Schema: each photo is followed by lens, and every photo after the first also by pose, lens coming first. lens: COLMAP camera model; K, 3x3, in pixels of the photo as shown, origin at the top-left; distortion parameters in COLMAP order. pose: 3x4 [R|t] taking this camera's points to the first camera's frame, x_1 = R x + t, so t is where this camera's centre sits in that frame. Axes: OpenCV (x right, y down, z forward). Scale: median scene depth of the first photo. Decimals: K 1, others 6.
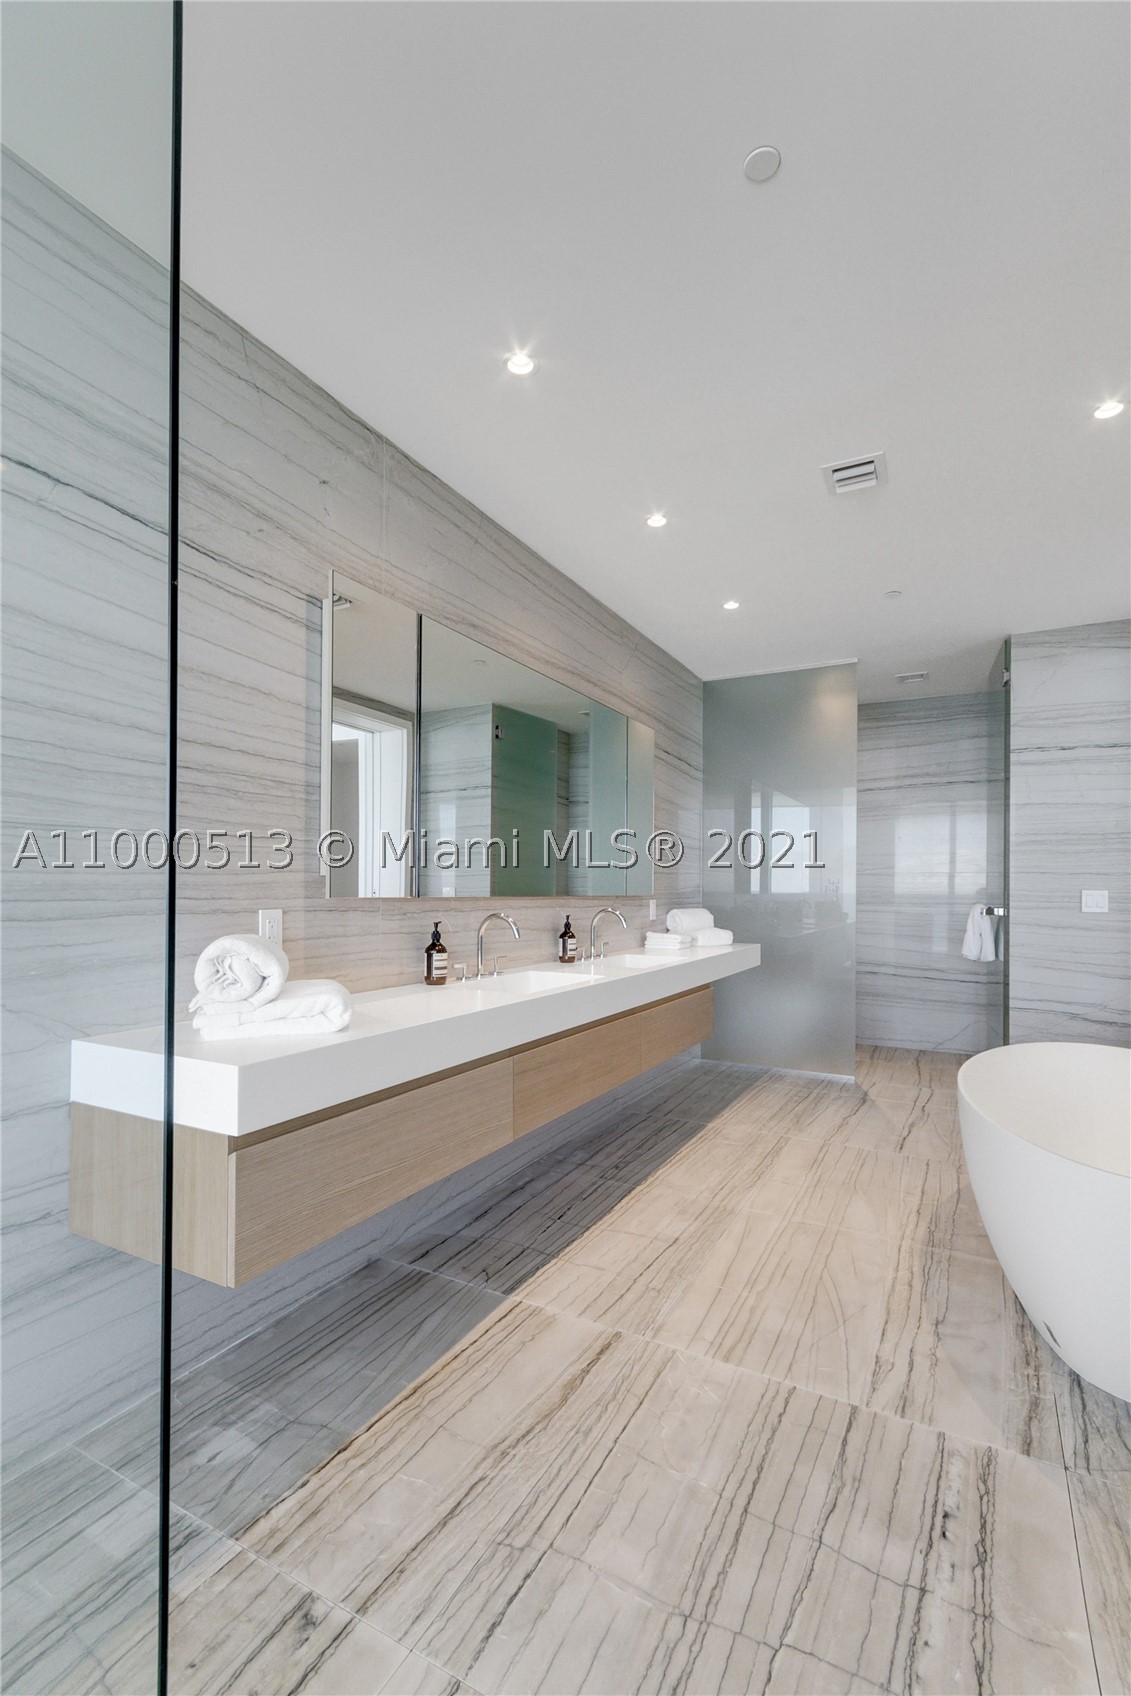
lens RADIAL K [[757.0, 0, 570.4], [0, 757.0, 892.2], [0, 0, 1]] dist [0.001197, -0.000339]
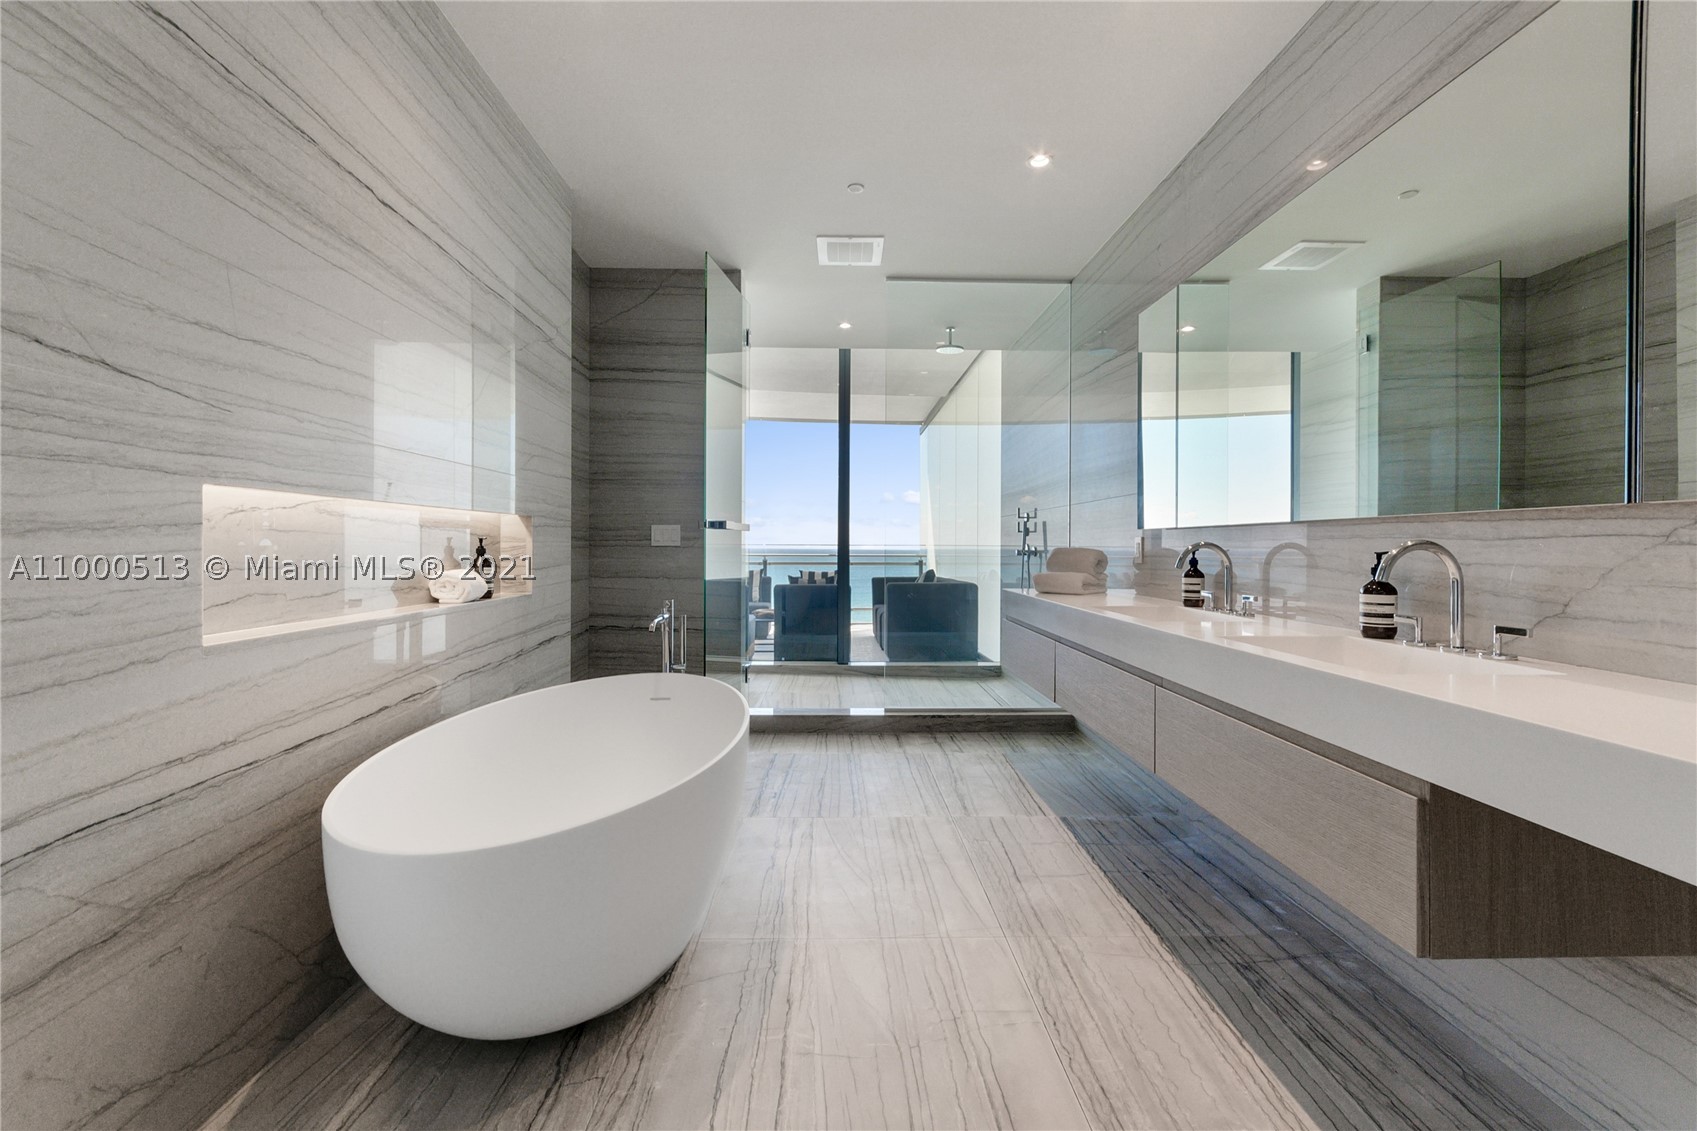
lens RADIAL K [[757.5, 0, 849.6], [0, 757.5, 541.6], [0, 0, 1]] dist [0.001197, -0.000339]
pose [[-0.867412, -0.009761, -0.497494, 0.731682], [-0.007474, 0.999950, -0.006588, 0.036419], [0.497534, -0.001997, -0.867442, 1.568354]]
